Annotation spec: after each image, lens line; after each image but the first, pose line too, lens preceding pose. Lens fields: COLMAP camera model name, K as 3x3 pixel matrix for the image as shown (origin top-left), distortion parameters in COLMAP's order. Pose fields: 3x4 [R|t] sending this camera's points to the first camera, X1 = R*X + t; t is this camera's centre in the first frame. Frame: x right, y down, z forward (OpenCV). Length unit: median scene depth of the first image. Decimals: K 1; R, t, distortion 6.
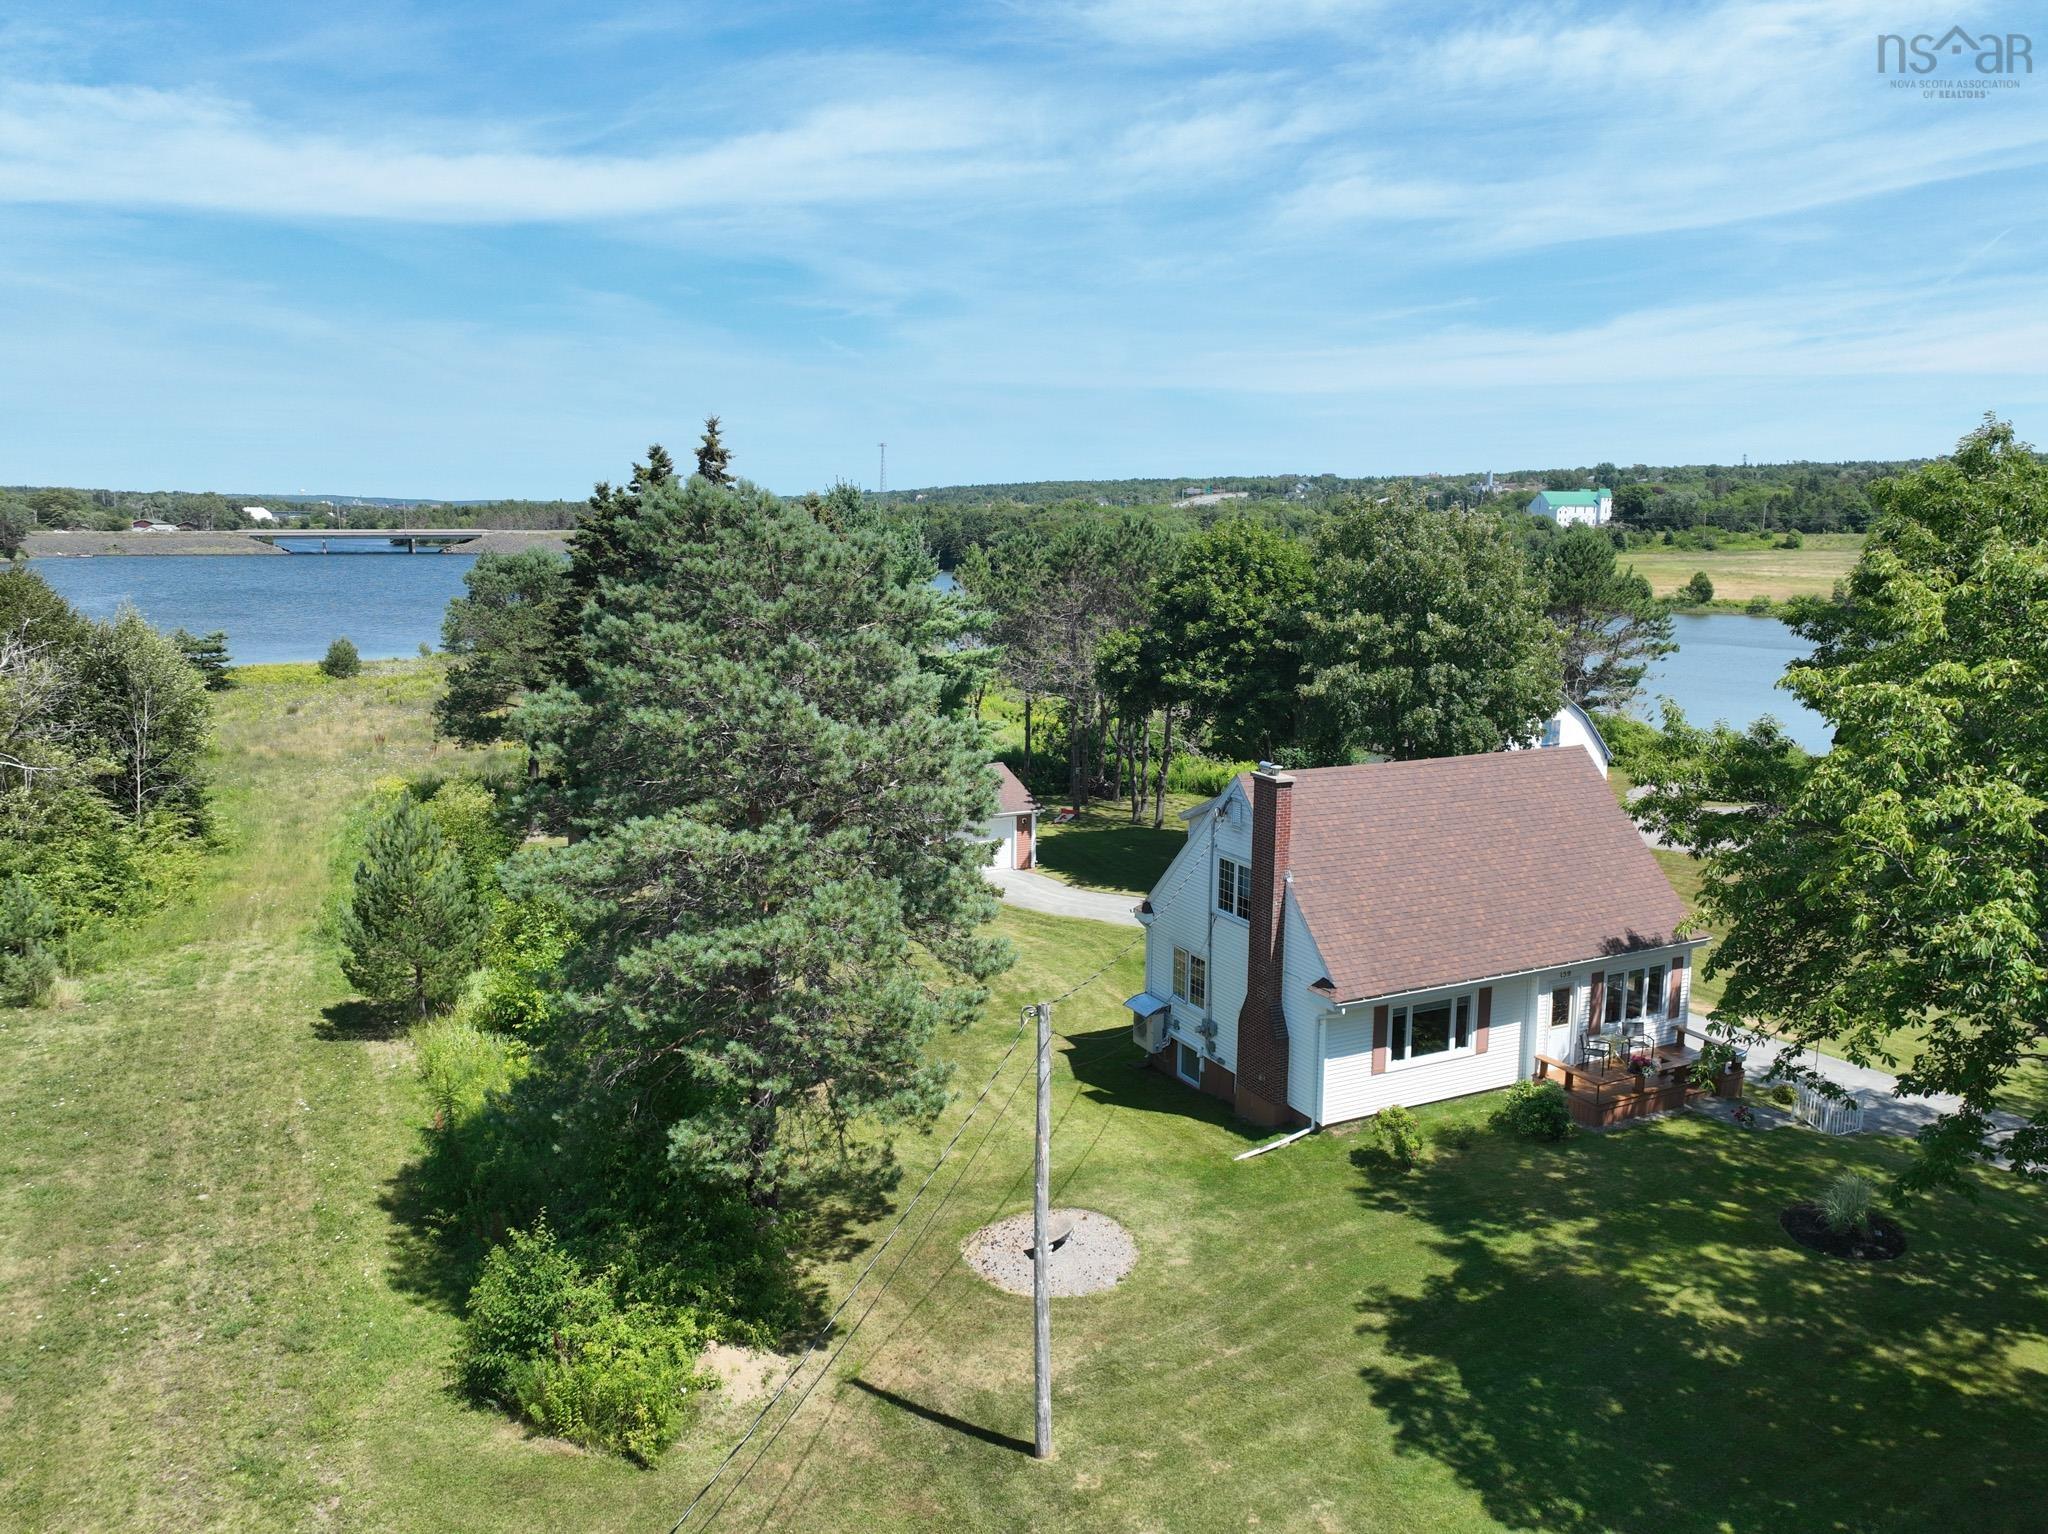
lens RADIAL K [[1480.0, 0, 1024.0], [0, 1480.0, 767.0], [0, 0, 1]] dist [-0.001111, 0.006371]
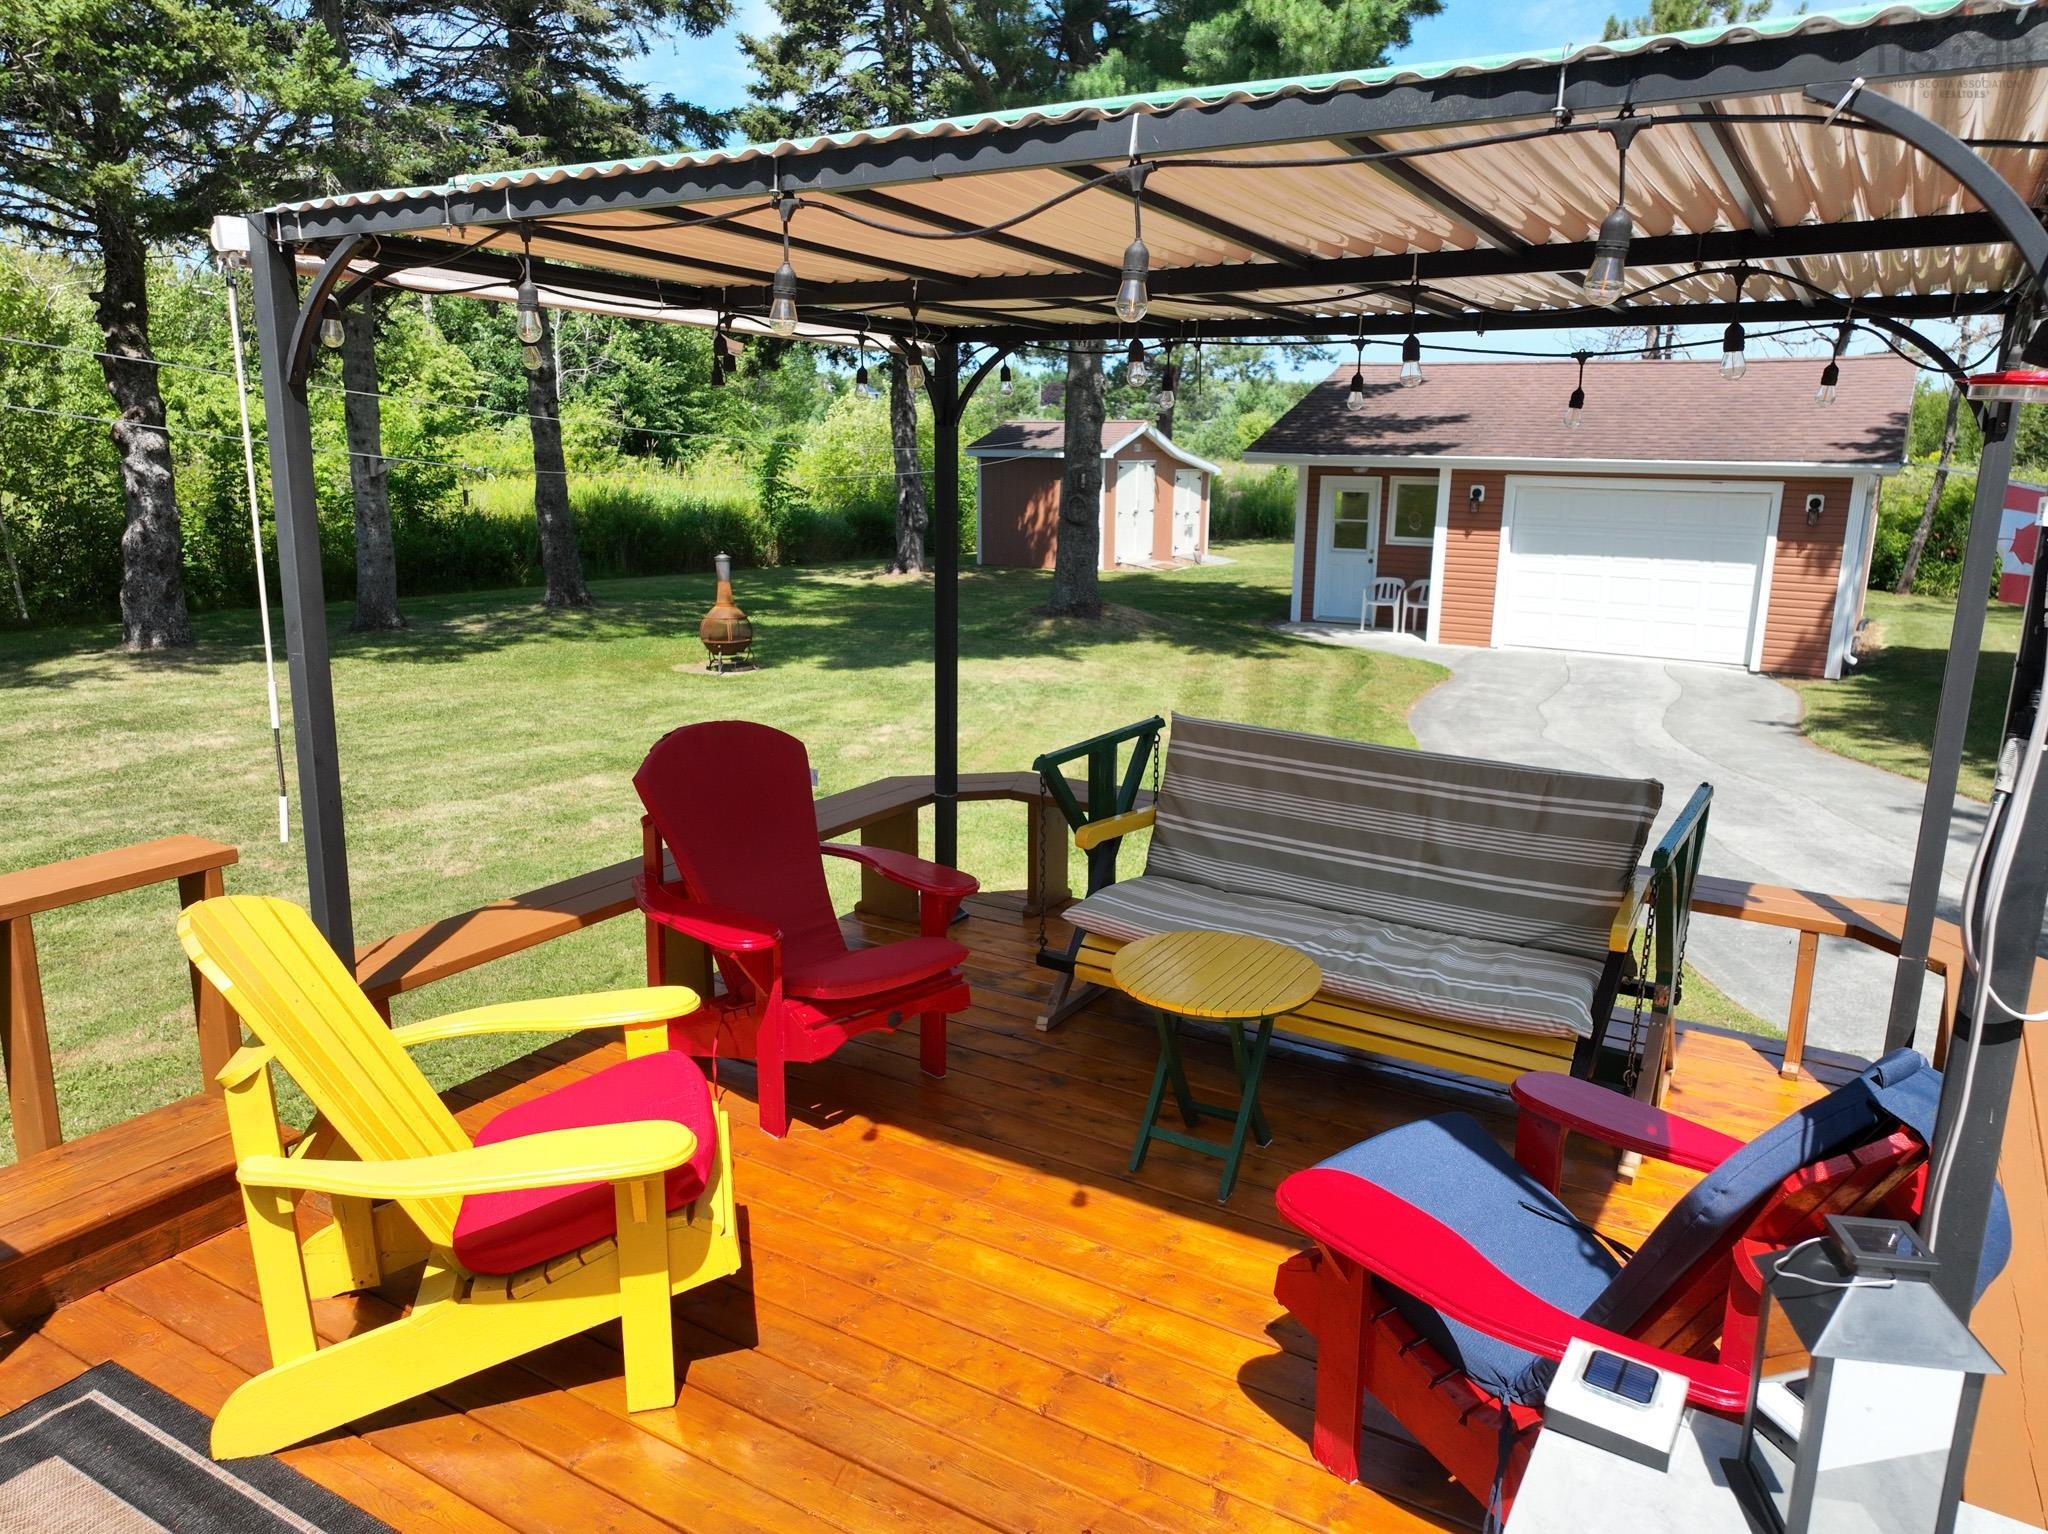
lens RADIAL K [[1431.8, 0, 1012.3], [0, 1431.8, 781.5], [0, 0, 1]] dist [-0.001223, 0.005042]
pose [[0.543204, 0.203635, -0.814532, 0.290125], [-0.145965, 0.978273, 0.147228, 0.136970], [0.826815, 0.038918, 0.561125, 1.387824]]
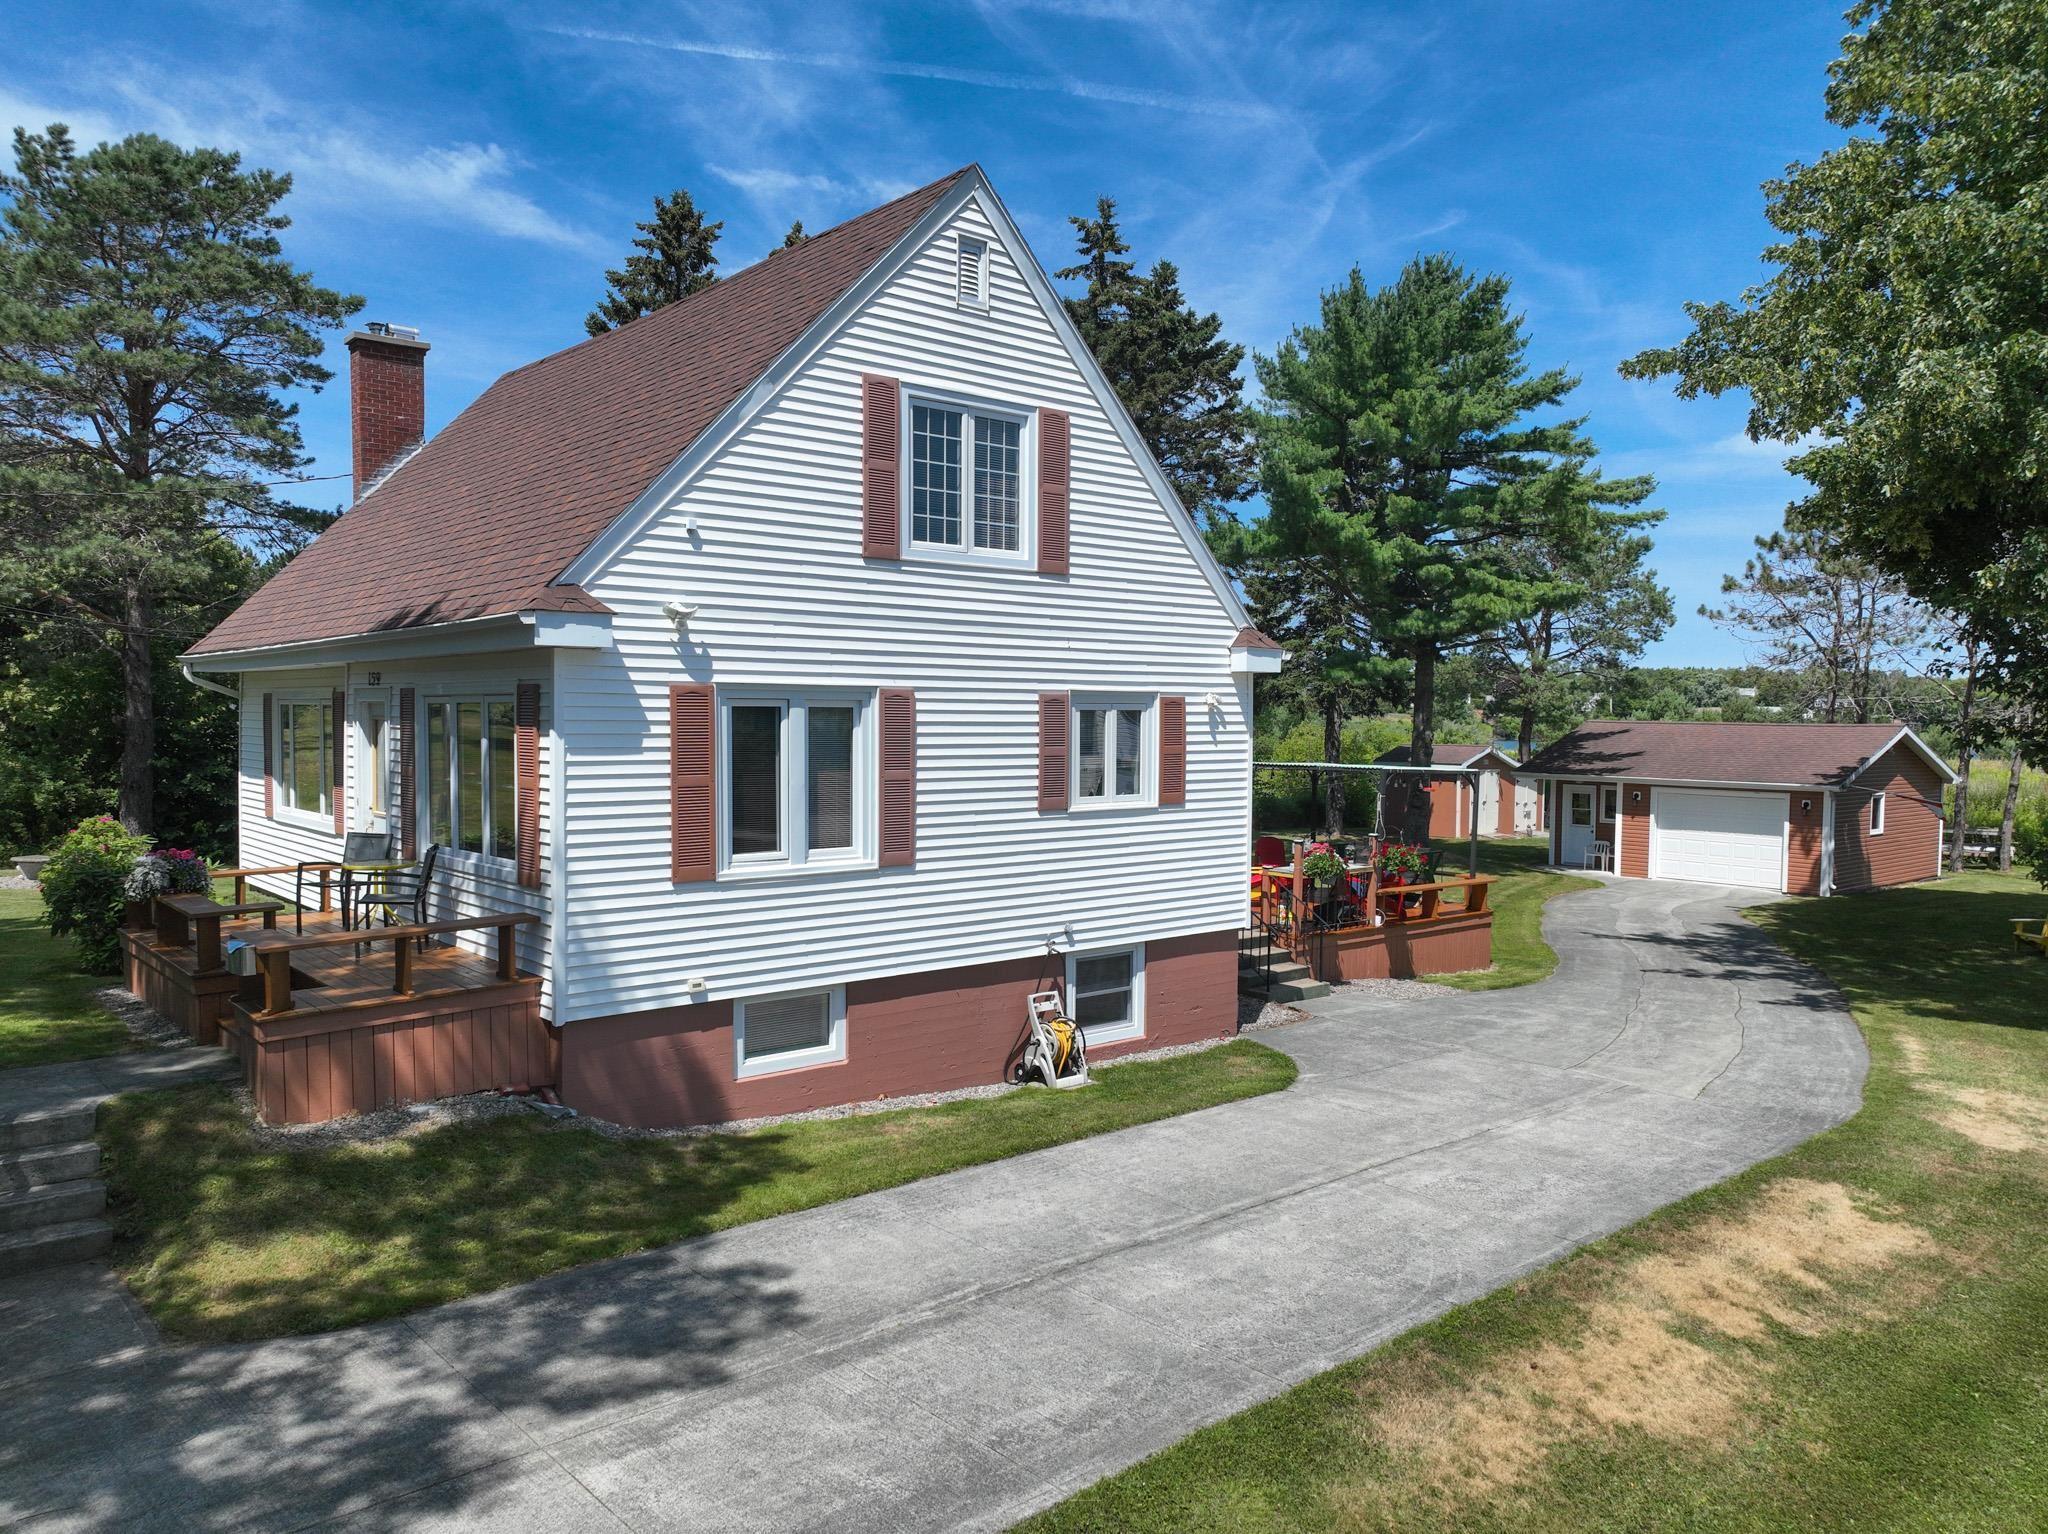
lens RADIAL K [[1414.3, 0, 1003.6], [0, 1414.3, 784.1], [0, 0, 1]] dist [0.010912, 0.004957]
pose [[0.248411, 0.048461, -0.967442, 0.830463], [-0.165244, 0.986228, 0.006972, 0.143711], [0.954456, 0.158132, 0.252997, 1.126944]]
